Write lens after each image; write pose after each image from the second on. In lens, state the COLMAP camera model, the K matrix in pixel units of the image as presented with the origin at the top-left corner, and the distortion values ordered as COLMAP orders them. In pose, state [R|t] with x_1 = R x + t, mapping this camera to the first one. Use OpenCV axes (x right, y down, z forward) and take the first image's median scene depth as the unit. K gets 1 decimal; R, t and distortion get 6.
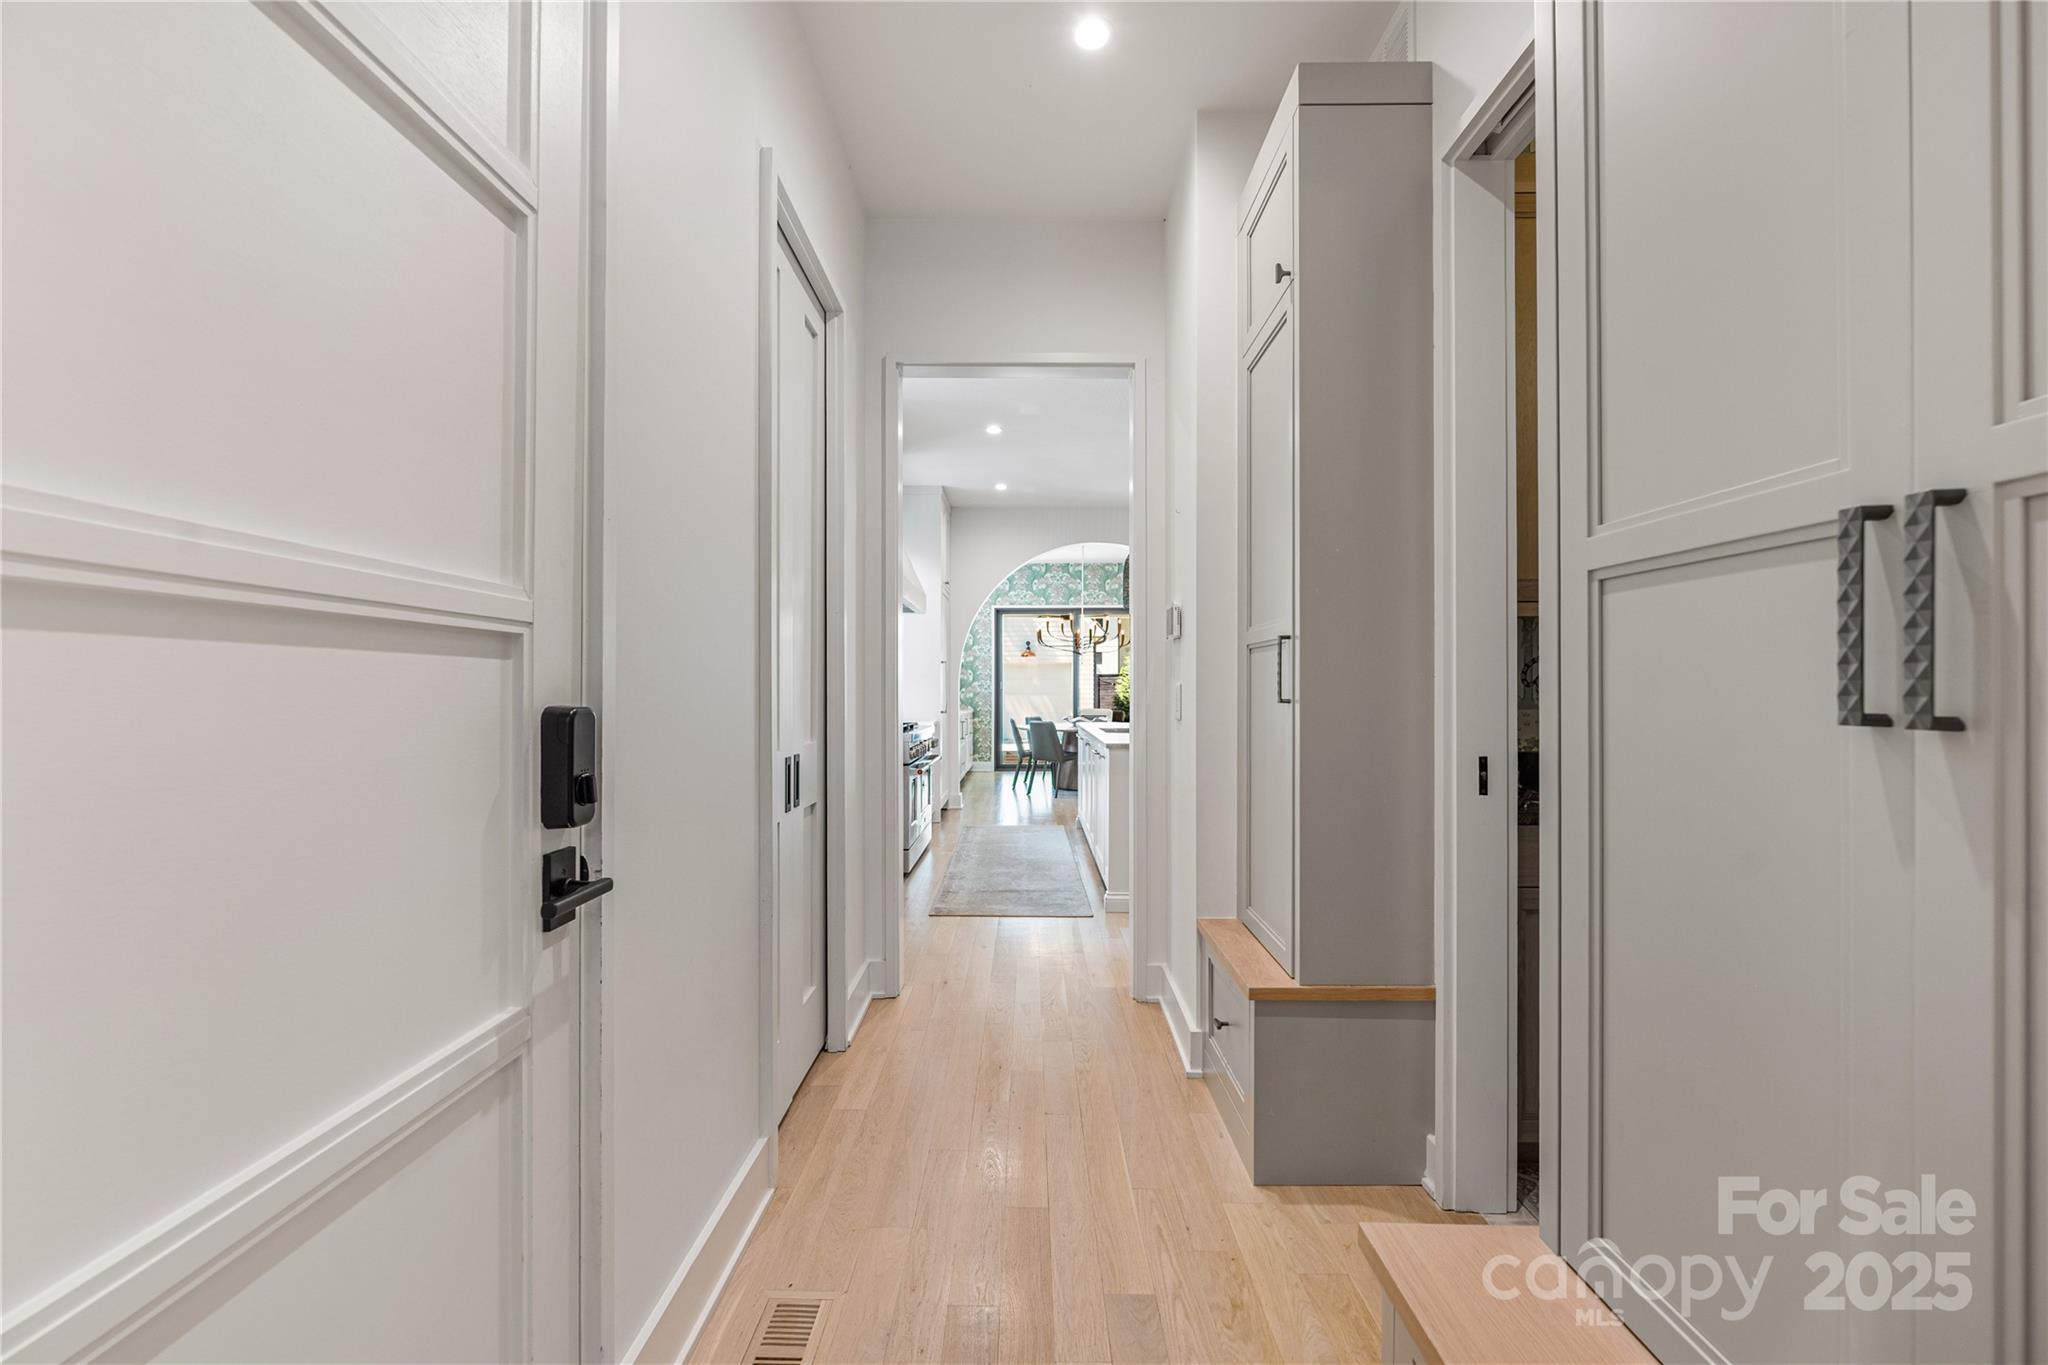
lens RADIAL K [[827.5, 0, 1027.5], [0, 827.5, 682.1], [0, 0, 1]] dist [-0.003623, -0.000050]
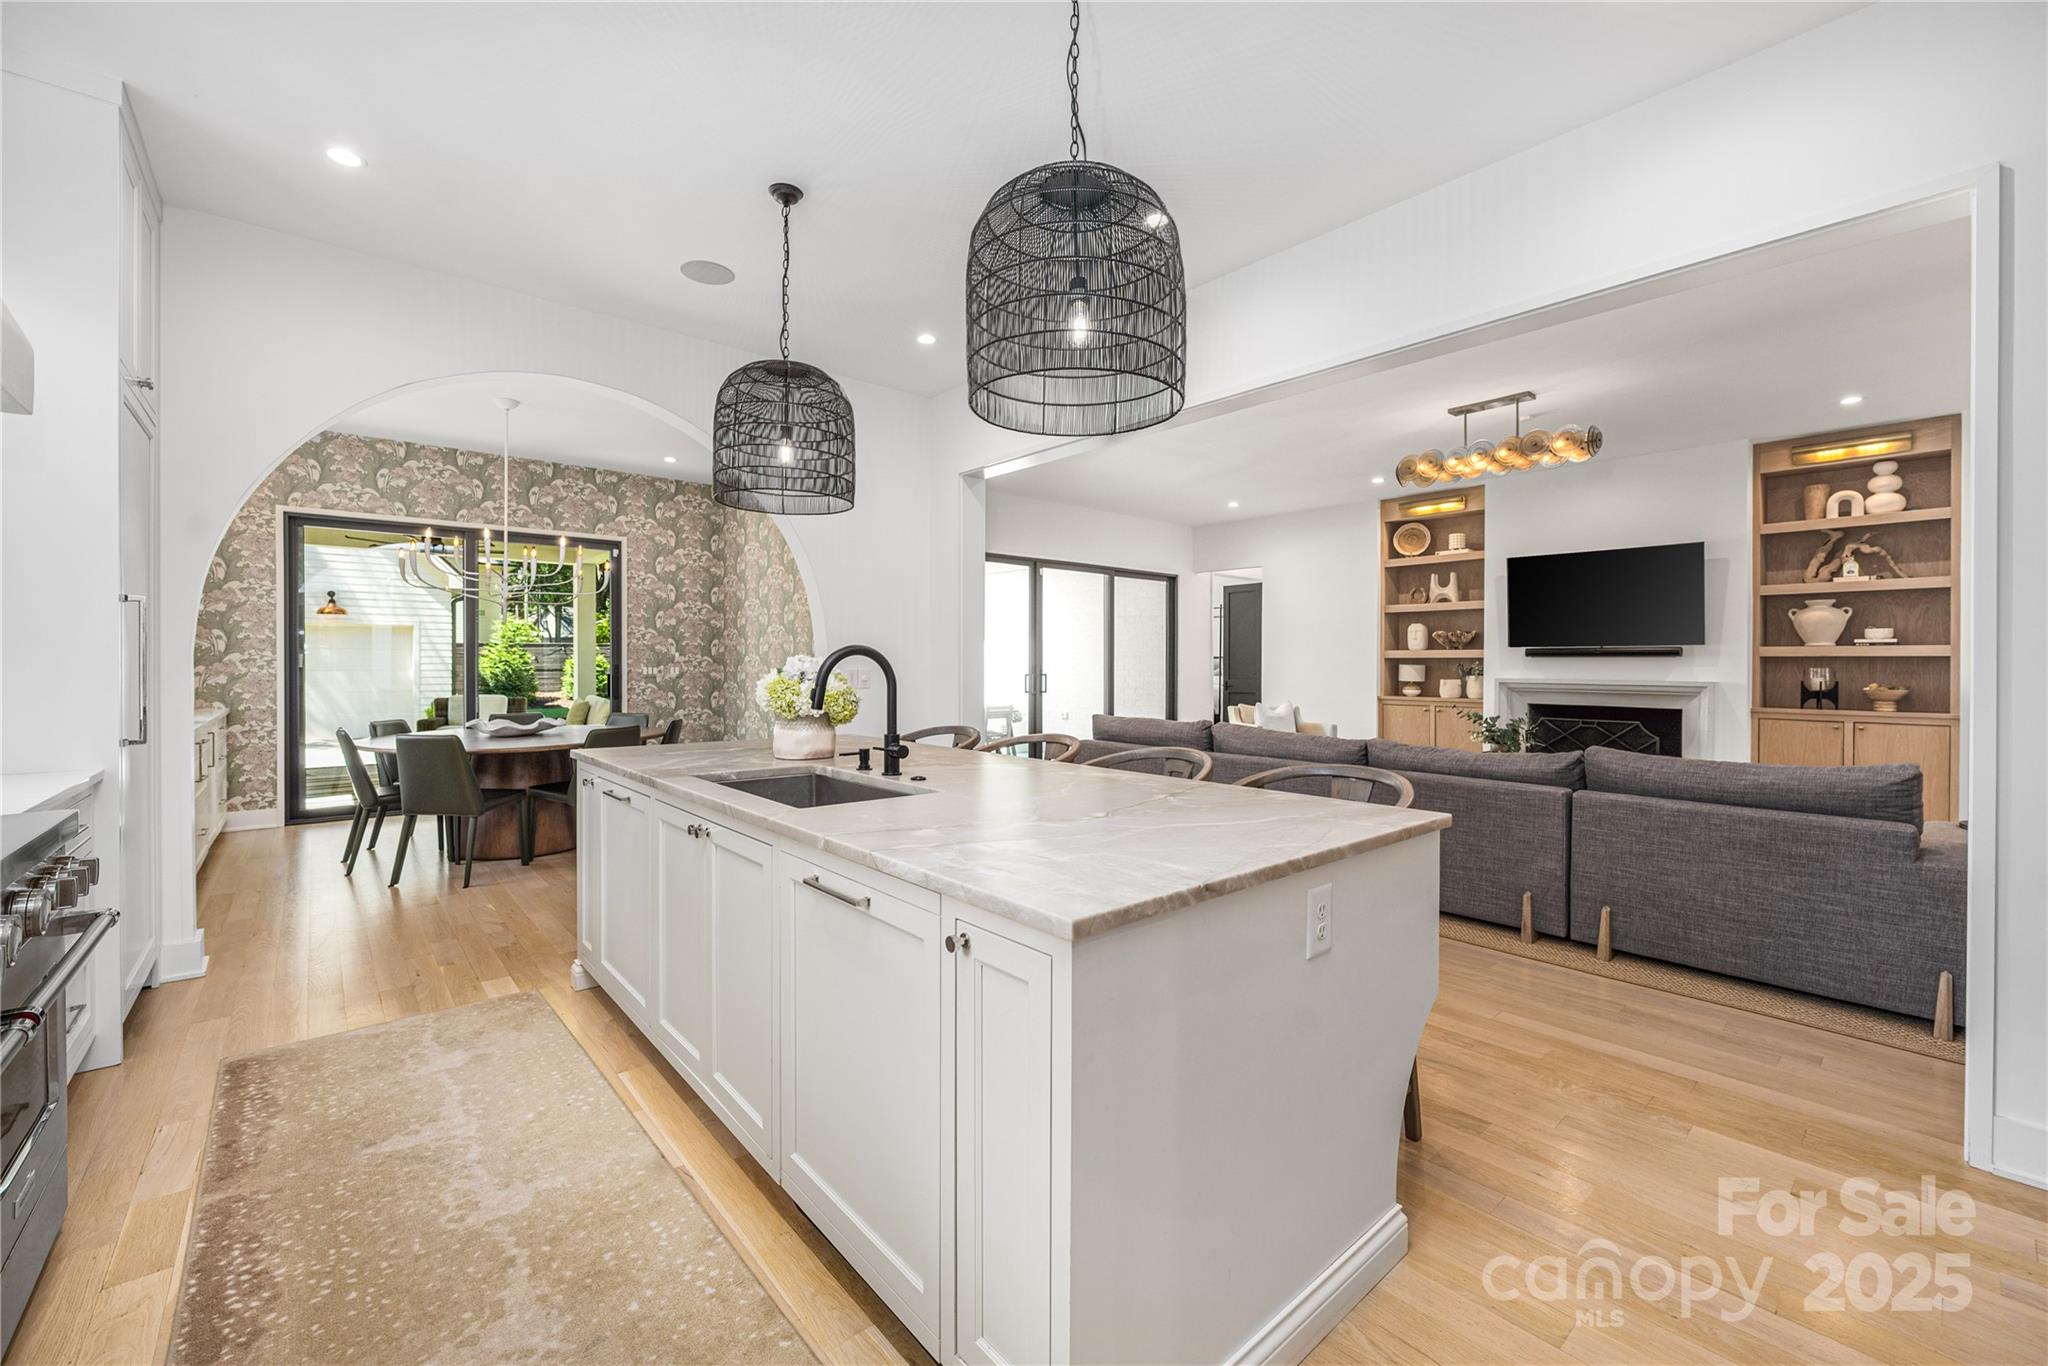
lens RADIAL K [[817.9, 0, 1015.7], [0, 817.9, 666.1], [0, 0, 1]] dist [-0.000297, 0.000004]
pose [[0.755306, -0.005003, 0.655353, -0.030004], [0.003256, 0.999987, 0.003881, 0.006933], [-0.655364, -0.000798, 0.755313, 0.318162]]
